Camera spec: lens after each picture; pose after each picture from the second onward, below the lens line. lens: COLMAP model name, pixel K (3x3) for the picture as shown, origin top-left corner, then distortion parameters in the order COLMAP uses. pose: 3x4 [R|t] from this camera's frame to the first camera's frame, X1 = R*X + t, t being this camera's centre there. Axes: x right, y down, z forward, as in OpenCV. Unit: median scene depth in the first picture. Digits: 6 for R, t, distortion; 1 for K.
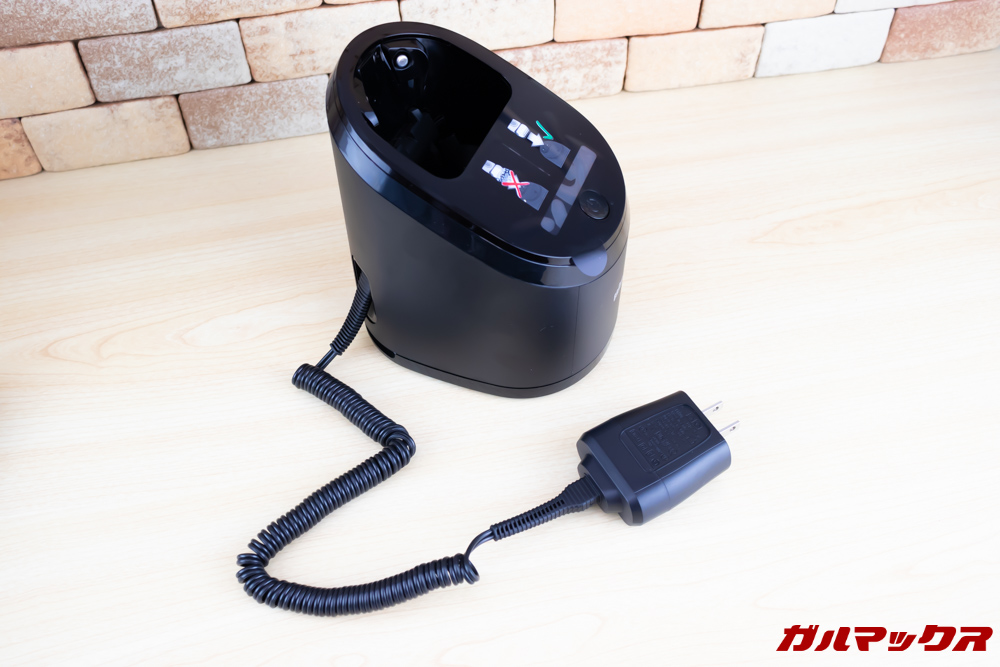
lens RADIAL K [[948.1, 0, 492.2], [0, 948.1, 333.7], [0, 0, 1]] dist [-0.133854, 0.119814]
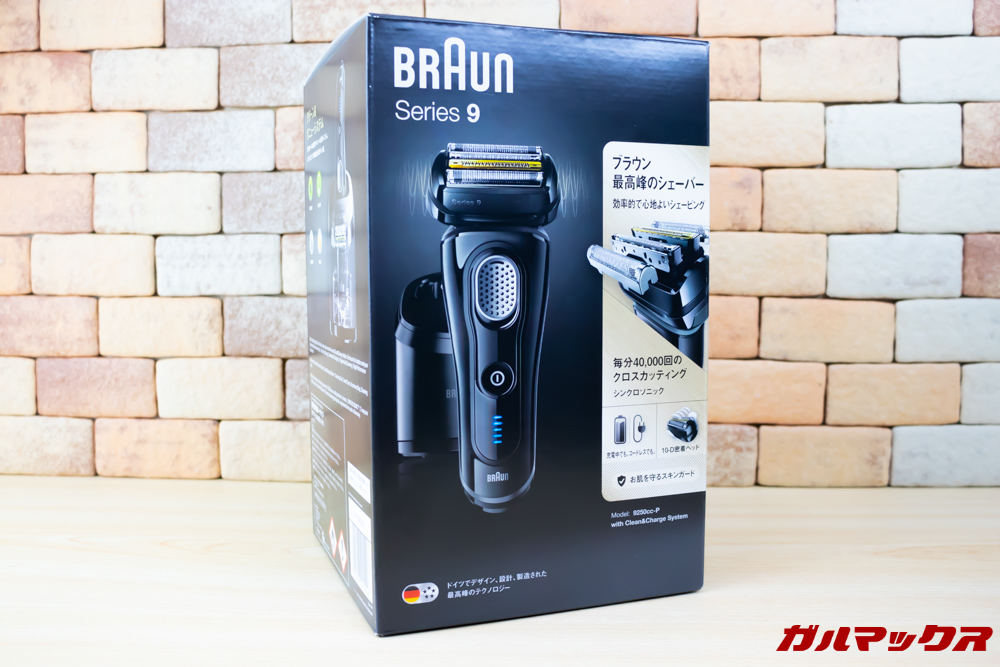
lens RADIAL K [[970.2, 0, 492.3], [0, 970.2, 330.8], [0, 0, 1]] dist [-0.128706, 0.106201]
pose [[0.969813, 0.035325, -0.241278, 0.118268], [-0.196181, 0.700698, -0.685956, 0.455350], [0.144832, 0.712583, 0.686476, 0.118362]]
